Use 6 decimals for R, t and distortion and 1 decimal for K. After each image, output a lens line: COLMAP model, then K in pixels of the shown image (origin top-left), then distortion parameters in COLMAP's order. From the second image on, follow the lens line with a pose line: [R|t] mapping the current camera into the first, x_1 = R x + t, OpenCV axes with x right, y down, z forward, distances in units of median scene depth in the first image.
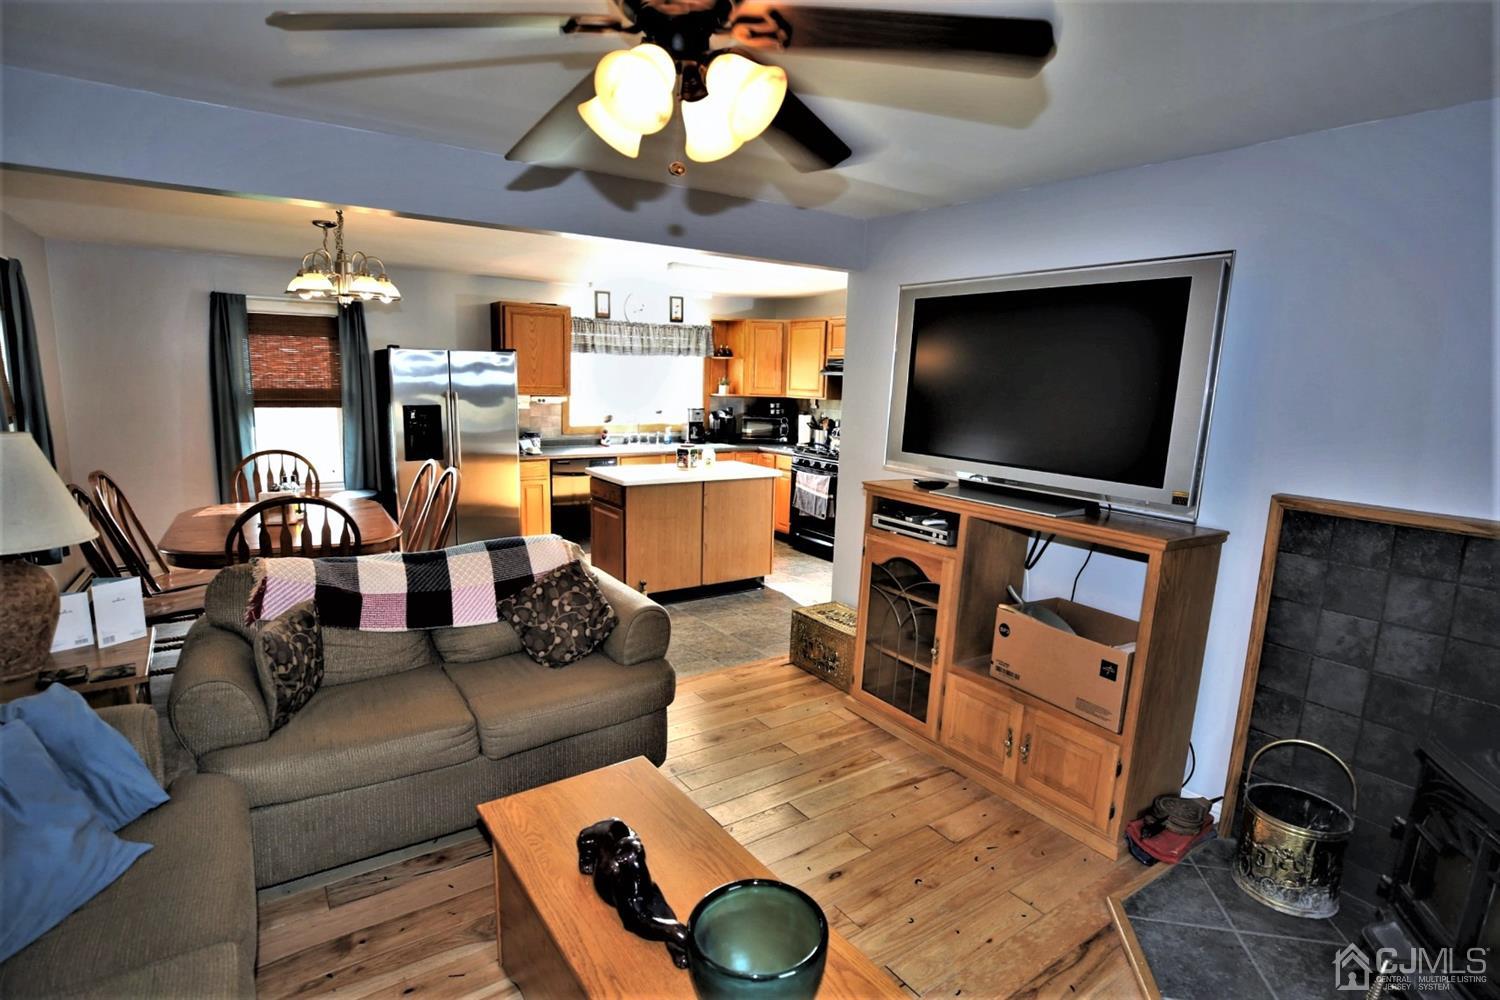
lens RADIAL K [[740.6, 0, 749.6], [0, 740.6, 504.0], [0, 0, 1]] dist [-0.047980, 0.014651]
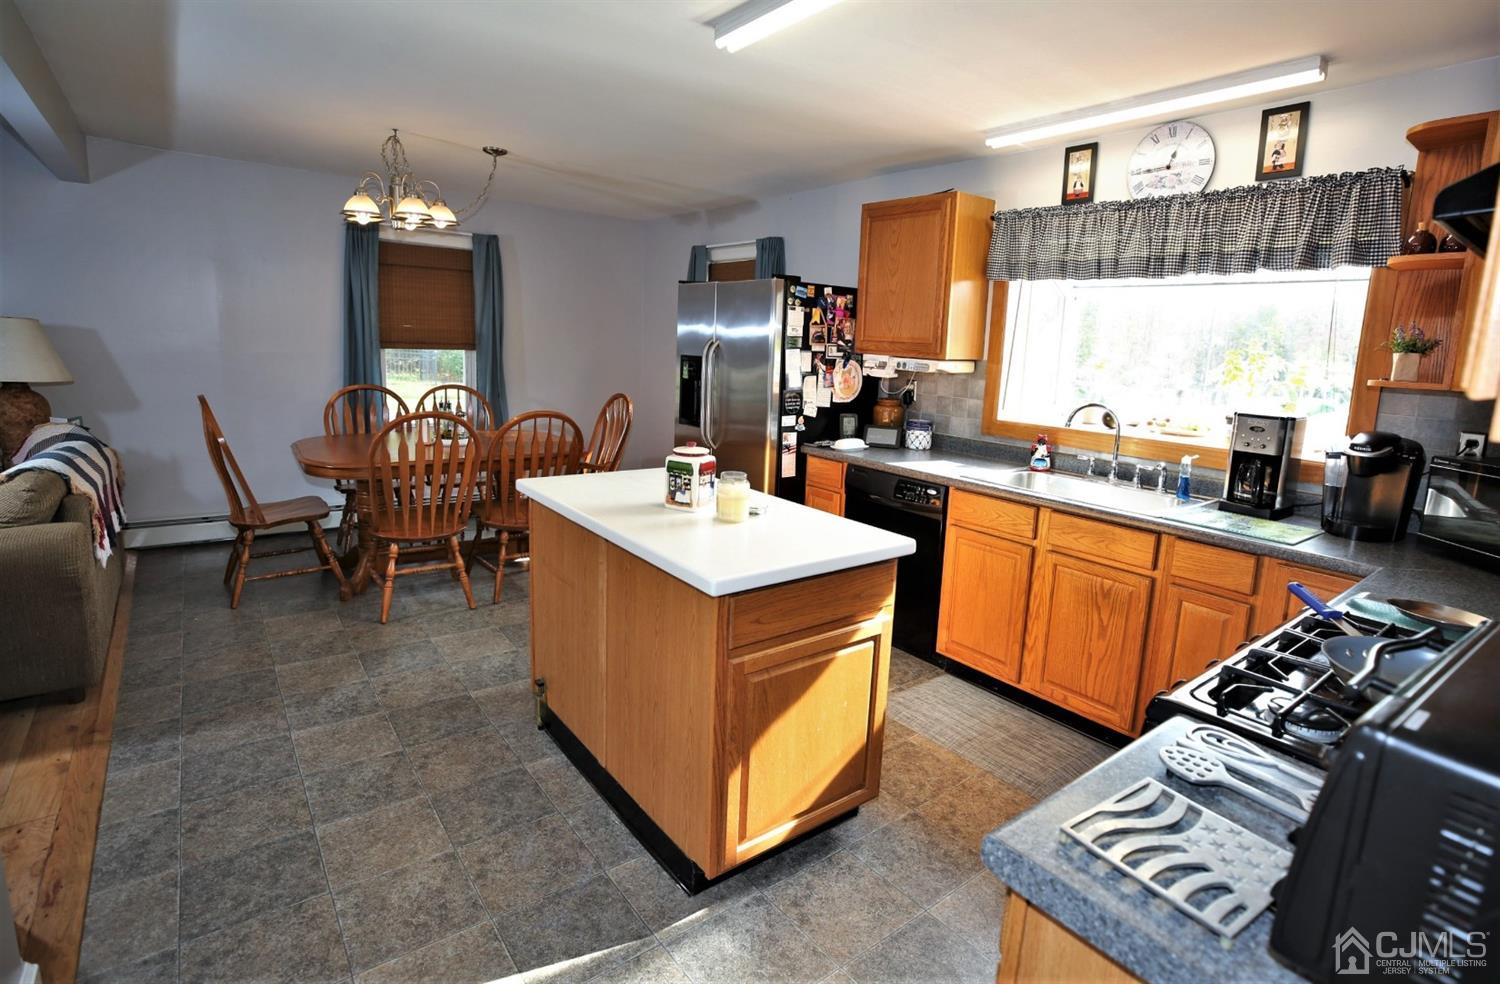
lens RADIAL K [[742.3, 0, 777.2], [0, 742.3, 455.8], [0, 0, 1]] dist [-0.026691, 0.000421]
pose [[0.074035, 0.131909, -0.988493, 0.300437], [-0.210498, 0.970948, 0.113802, -0.118510], [0.974787, 0.199651, 0.099651, 0.871601]]
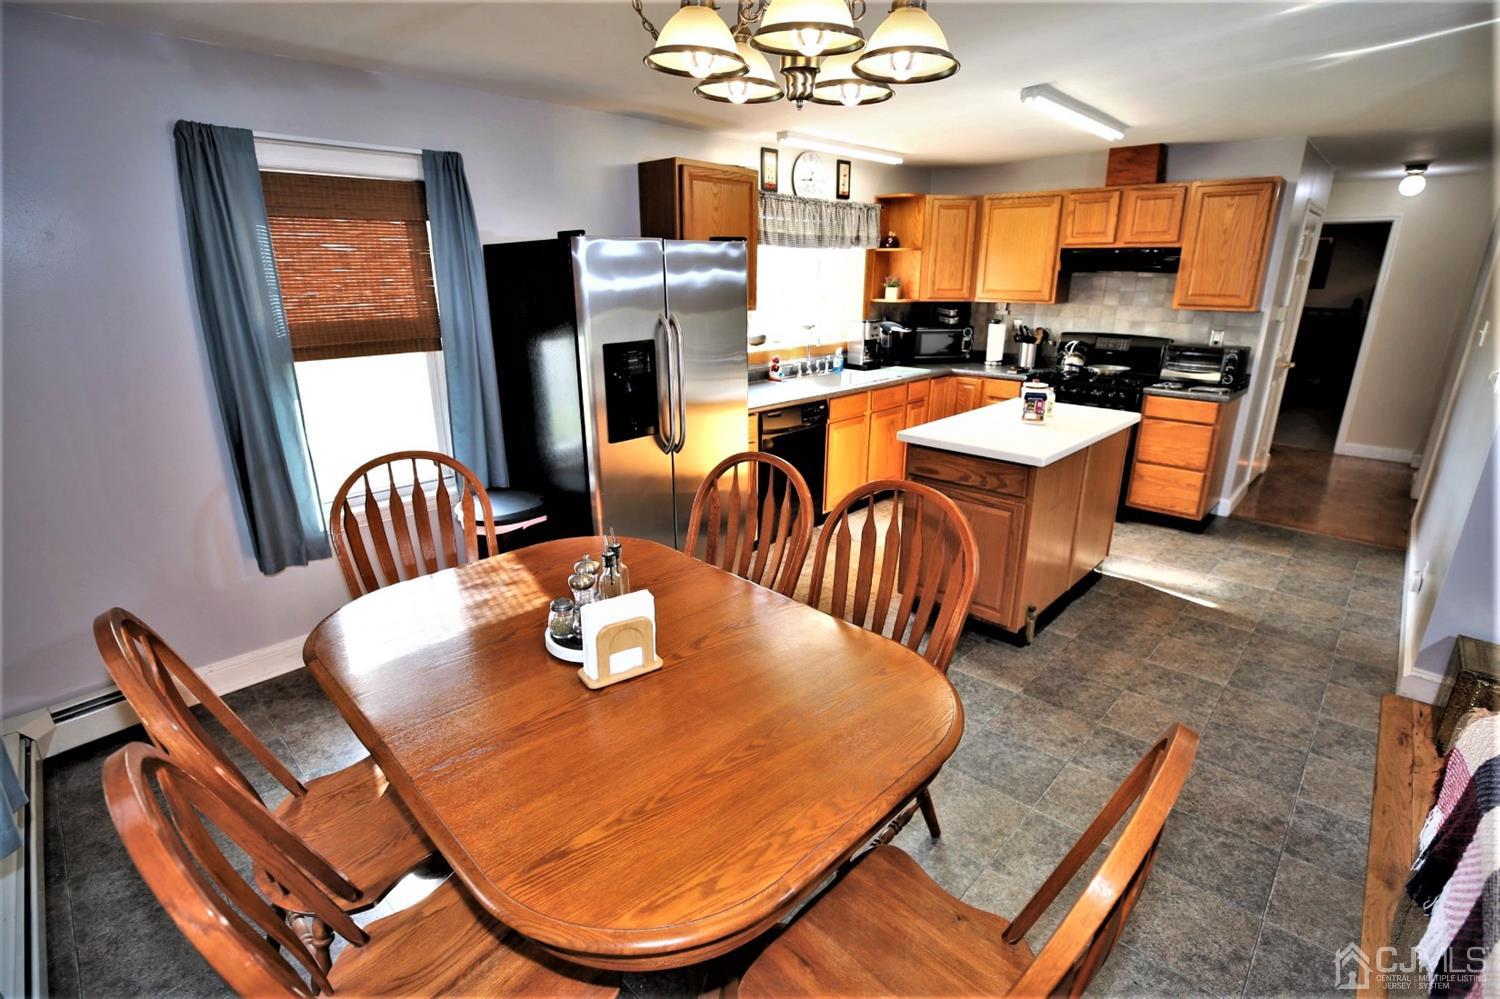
lens RADIAL K [[700.9, 0, 750.0], [0, 700.9, 499.5], [0, 0, 1]] dist [-0.044768, 0.009584]
pose [[0.977176, -0.092104, 0.191425, -0.398615], [0.063553, 0.986599, 0.150276, -0.076540], [-0.202701, -0.134680, 0.969935, 0.379708]]
